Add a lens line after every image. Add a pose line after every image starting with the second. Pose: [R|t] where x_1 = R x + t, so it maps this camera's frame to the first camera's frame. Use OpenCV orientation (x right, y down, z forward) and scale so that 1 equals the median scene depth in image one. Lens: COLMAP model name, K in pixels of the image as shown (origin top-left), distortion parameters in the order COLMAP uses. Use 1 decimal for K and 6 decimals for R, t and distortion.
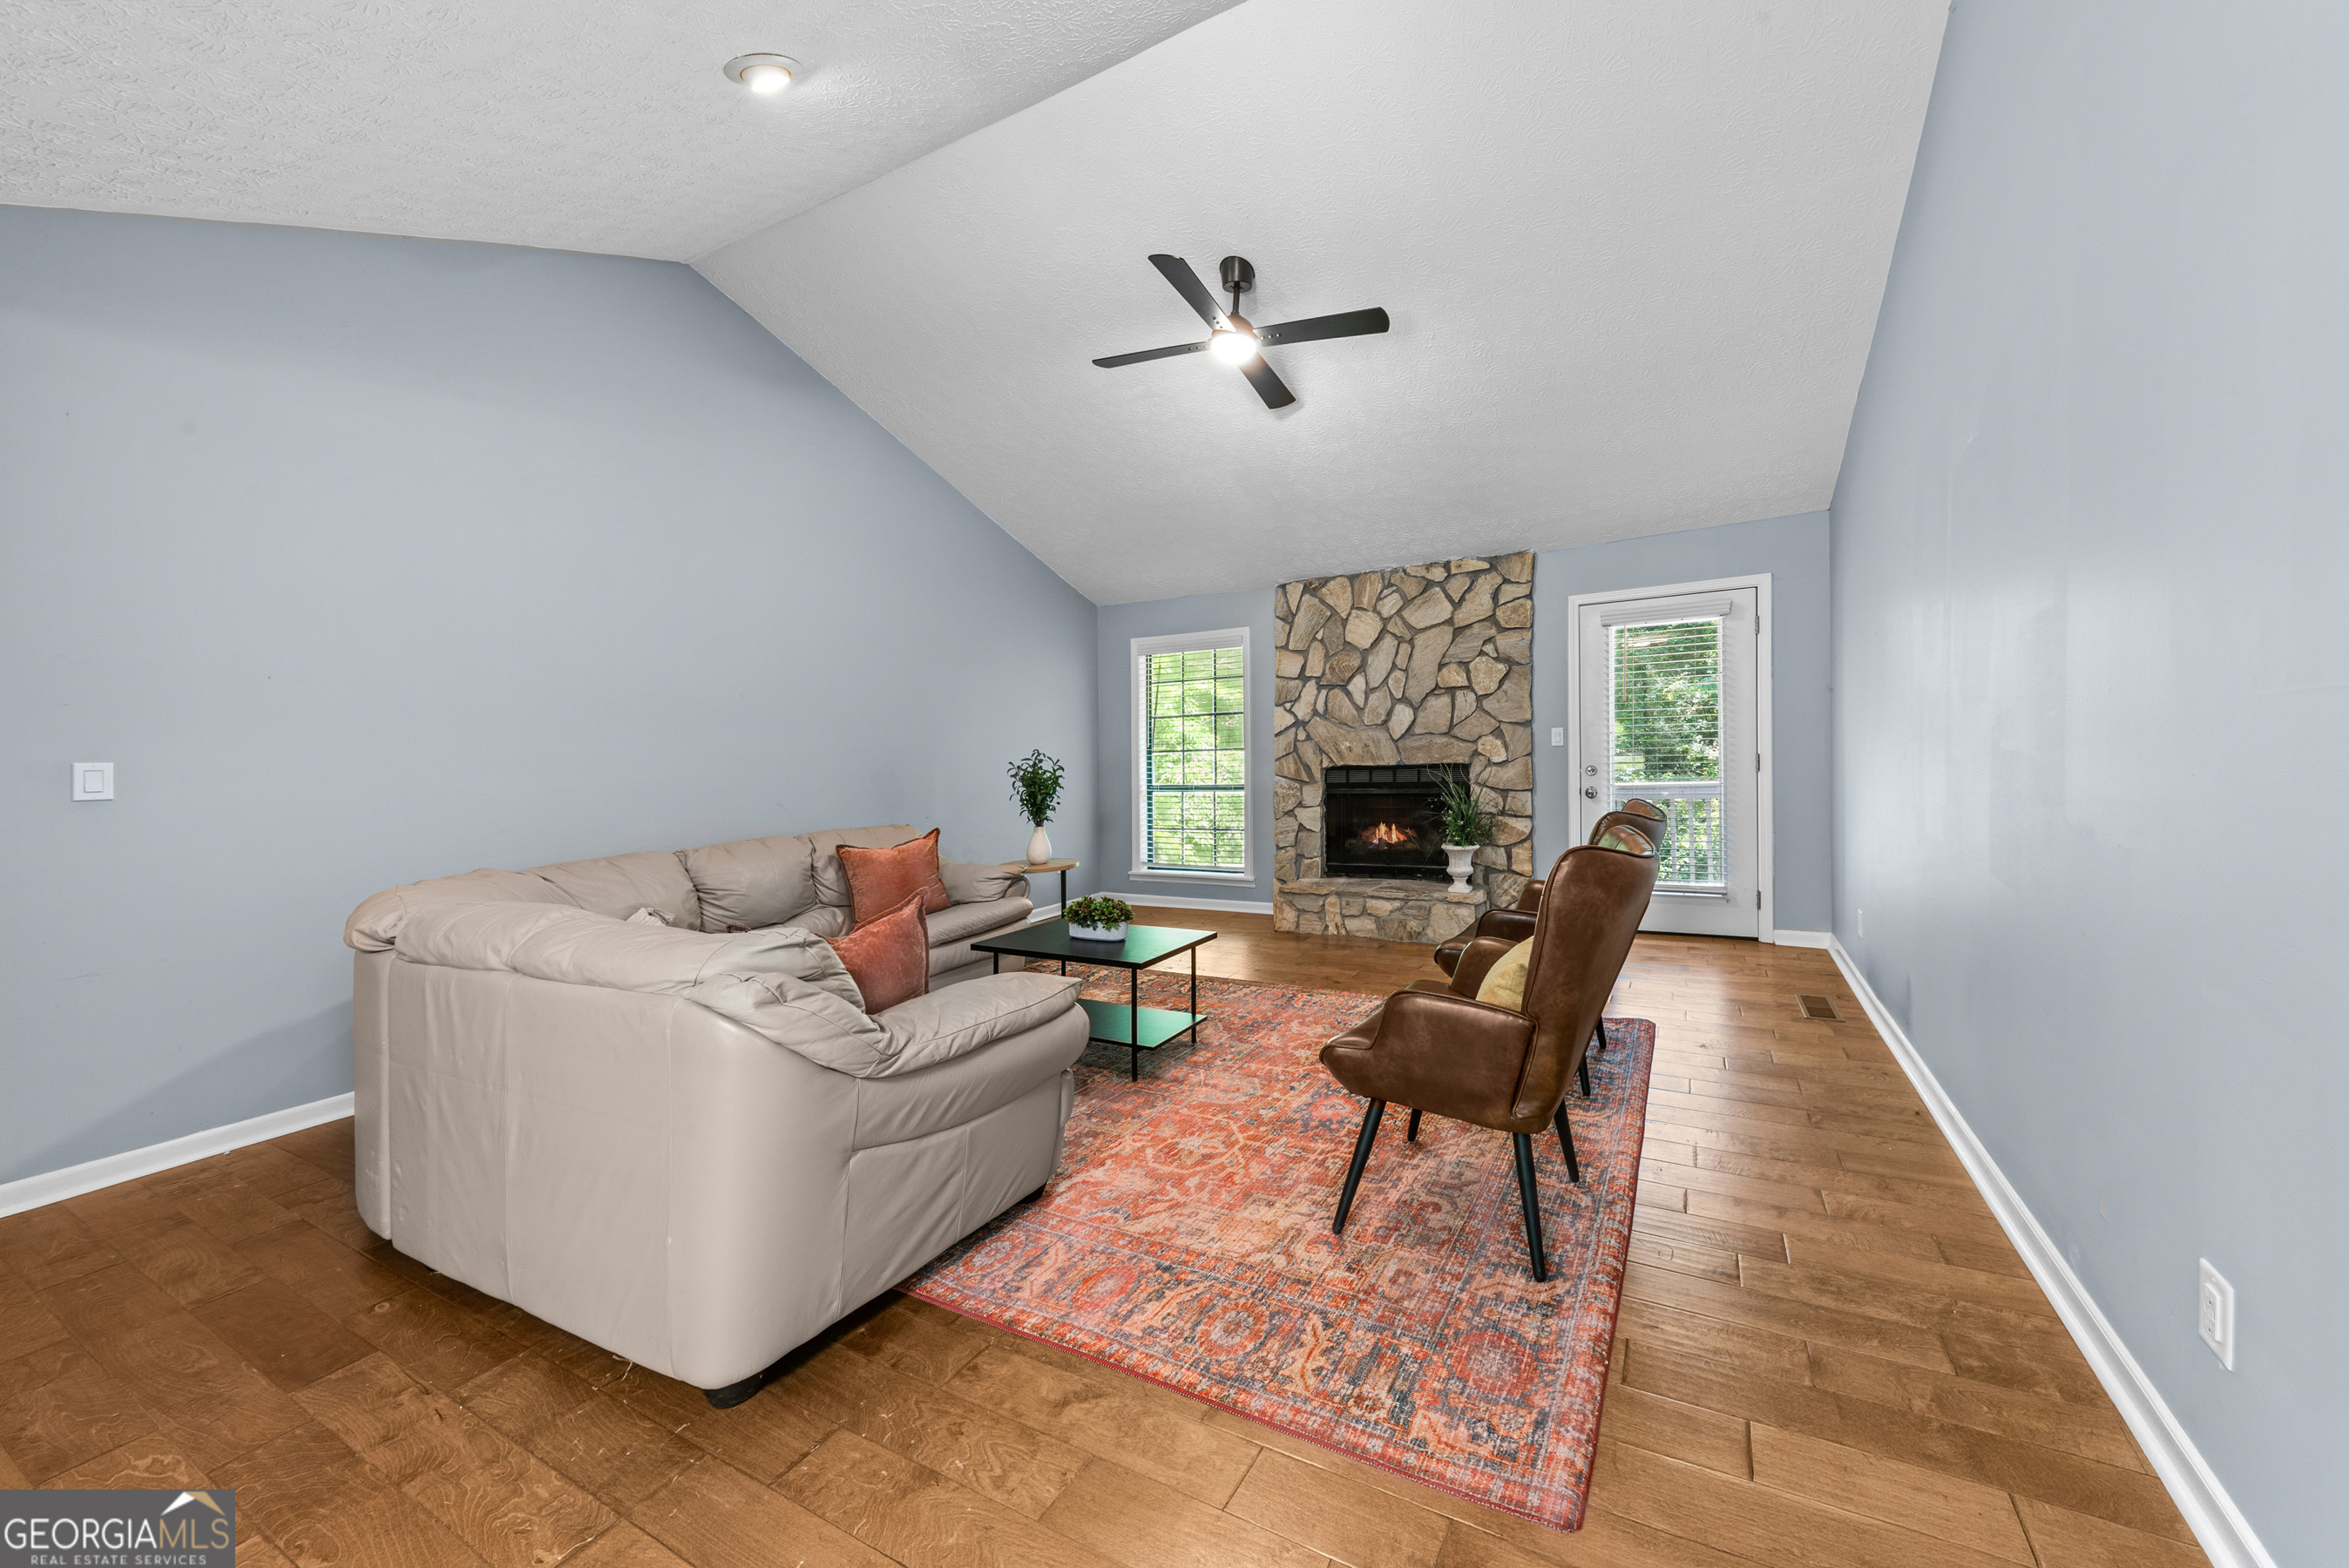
lens RADIAL K [[850.1, 0, 1174.5], [0, 850.1, 784.0], [0, 0, 1]] dist [0.000370, 0.000019]
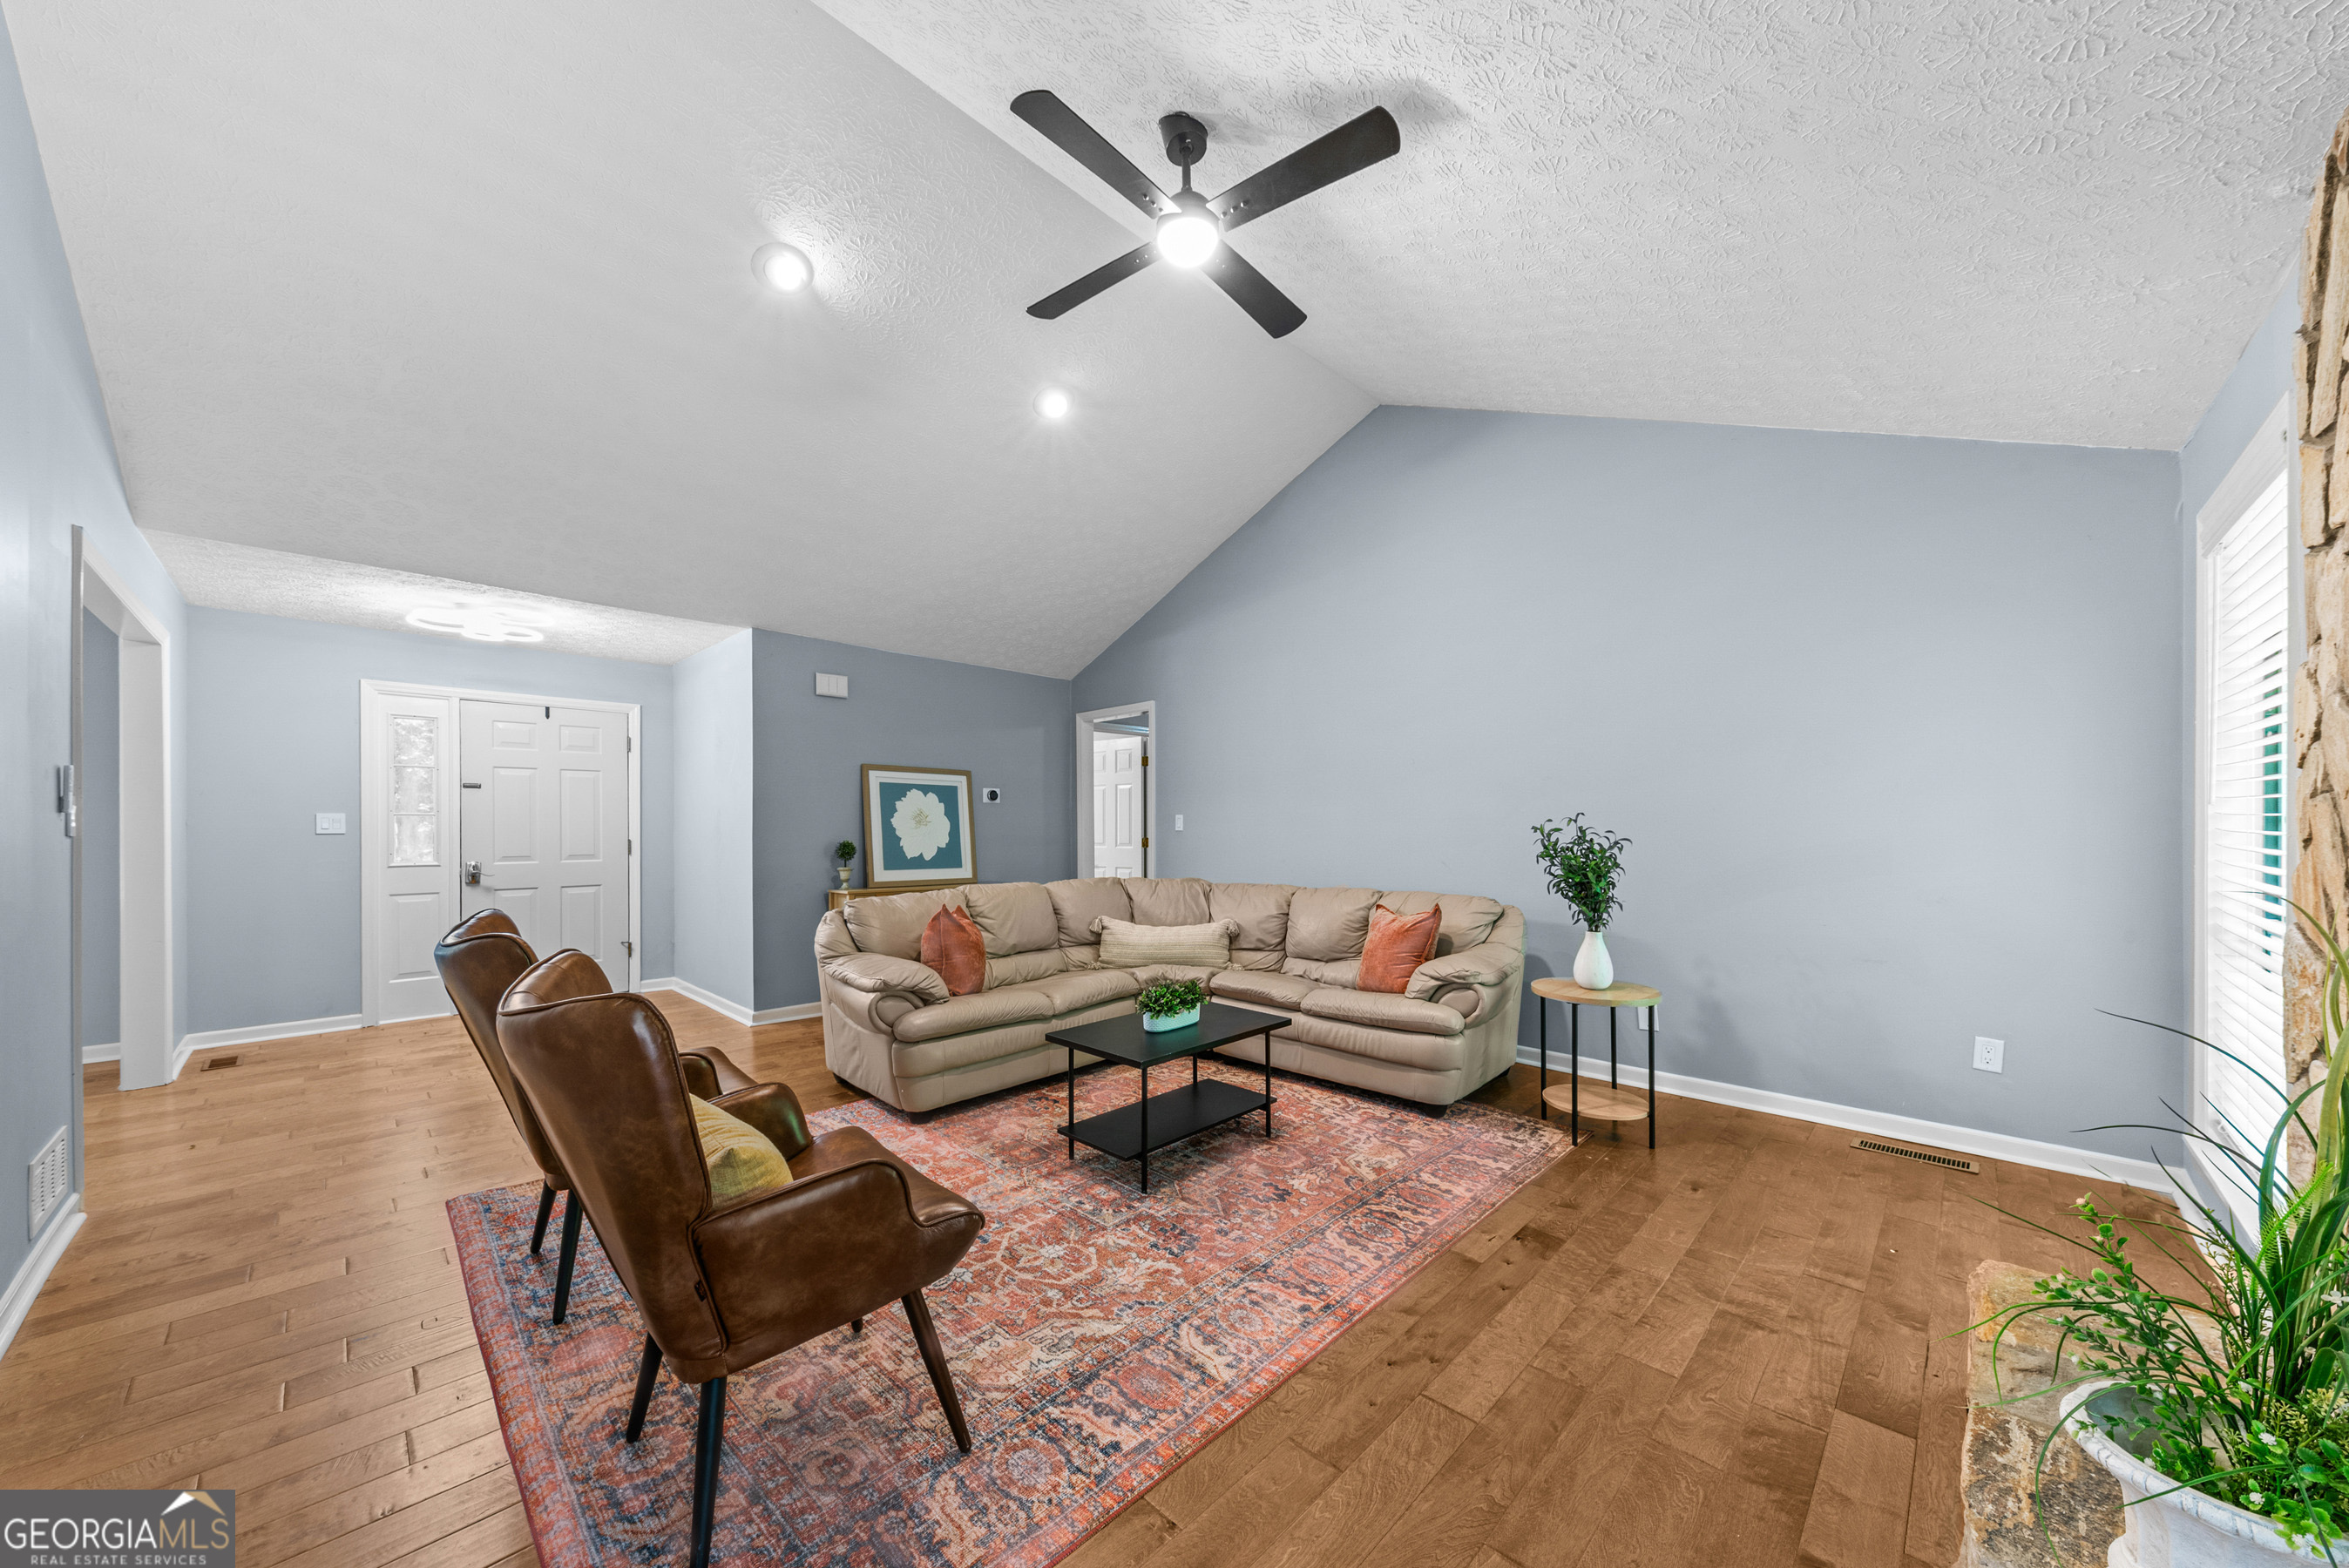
lens RADIAL K [[831.2, 0, 1169.1], [0, 831.2, 812.6], [0, 0, 1]] dist [0.000157, -0.000063]
pose [[-0.267905, 0.013584, -0.963350, 0.481844], [-0.006638, 0.999851, 0.015945, -0.035675], [0.963422, 0.010666, -0.267775, 0.785022]]
